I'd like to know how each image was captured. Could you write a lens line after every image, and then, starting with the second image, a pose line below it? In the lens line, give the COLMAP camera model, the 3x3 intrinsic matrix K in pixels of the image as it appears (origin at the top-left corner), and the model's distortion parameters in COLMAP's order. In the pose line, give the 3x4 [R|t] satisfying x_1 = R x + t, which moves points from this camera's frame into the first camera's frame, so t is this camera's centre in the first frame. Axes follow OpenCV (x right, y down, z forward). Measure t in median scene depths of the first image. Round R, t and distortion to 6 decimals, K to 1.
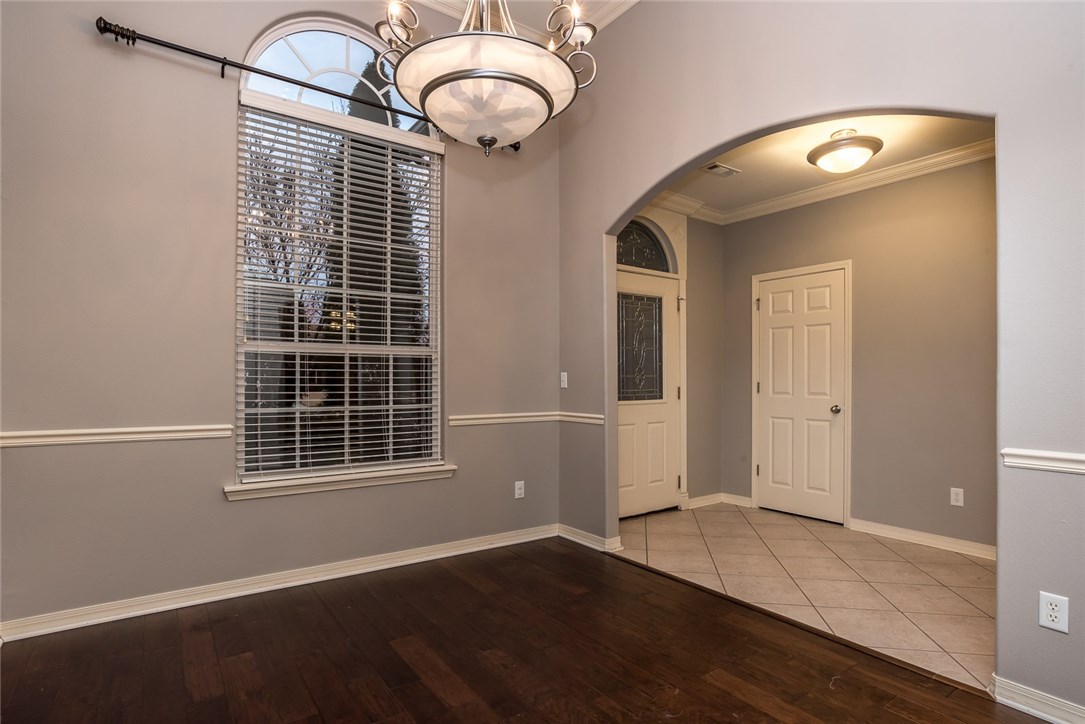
lens RADIAL K [[557.5, 0, 542.5], [0, 557.5, 369.0], [0, 0, 1]] dist [-0.014055, 0.000814]
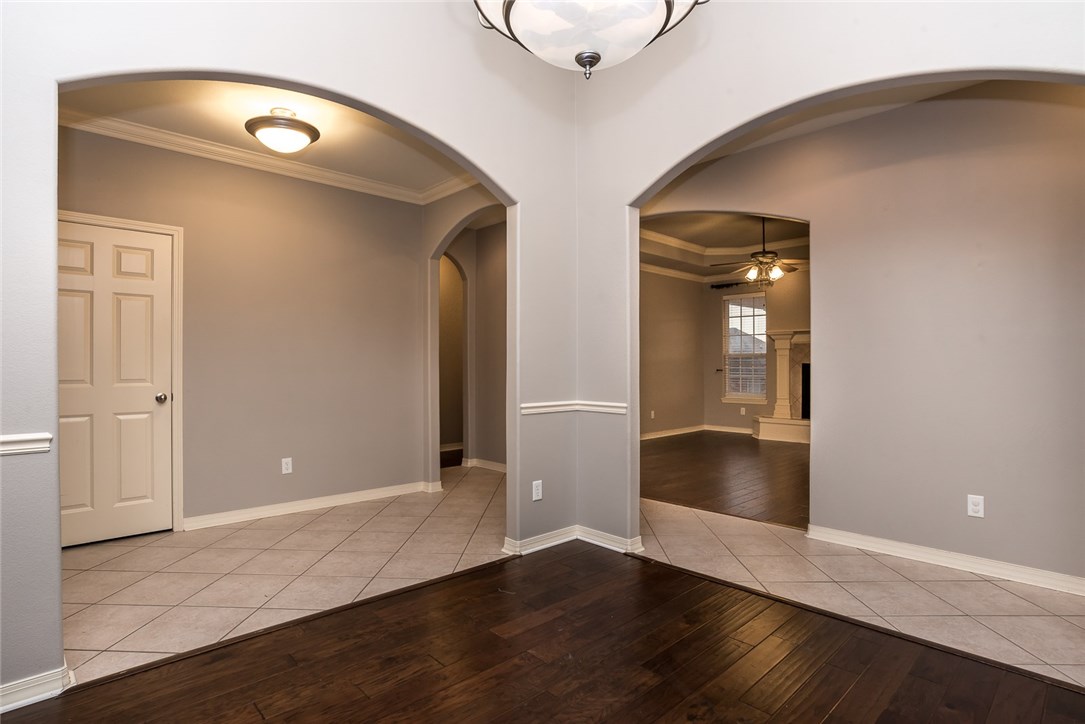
lens RADIAL K [[565.0, 0, 542.5], [0, 565.0, 362.0], [0, 0, 1]] dist [-0.014746, -0.000017]
pose [[-0.129091, 0.000375, 0.991633, -0.495518], [-0.018919, 0.999817, -0.002841, 0.010935], [-0.991452, -0.019127, -0.129060, 0.661506]]
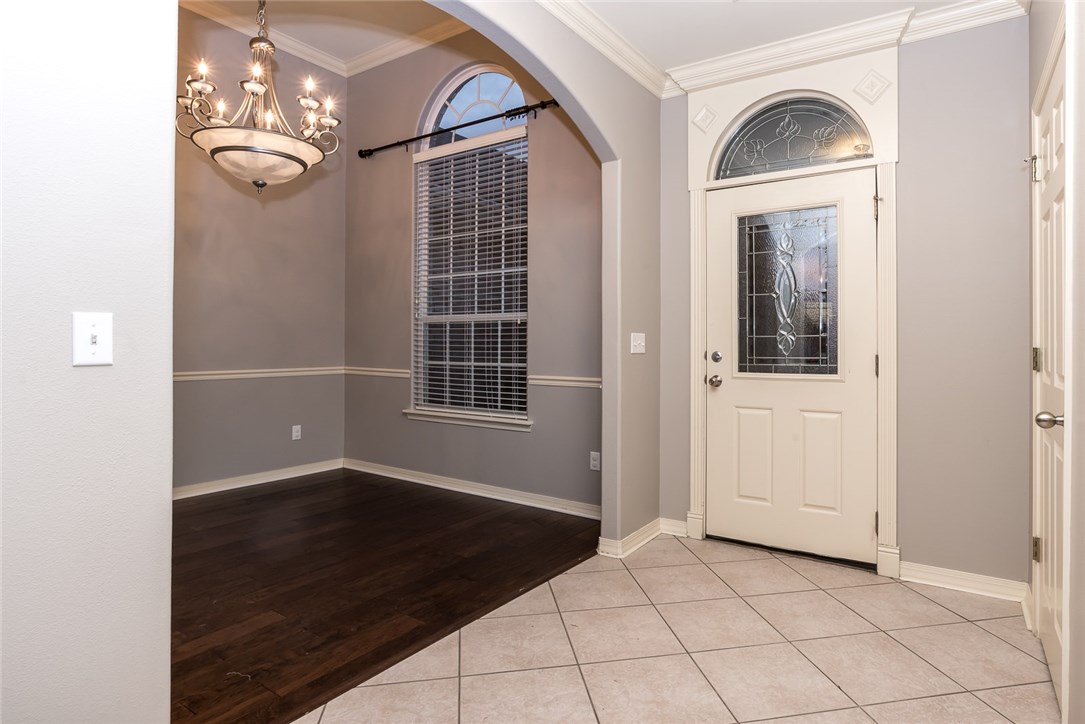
lens RADIAL K [[586.1, 0, 584.1], [0, 586.1, 340.3], [0, 0, 1]] dist [-0.024293, 0.000876]
pose [[0.356525, -0.006685, -0.934262, 0.961829], [0.014111, 0.999899, -0.001769, 0.020791], [0.934179, -0.012553, 0.356583, 0.718522]]
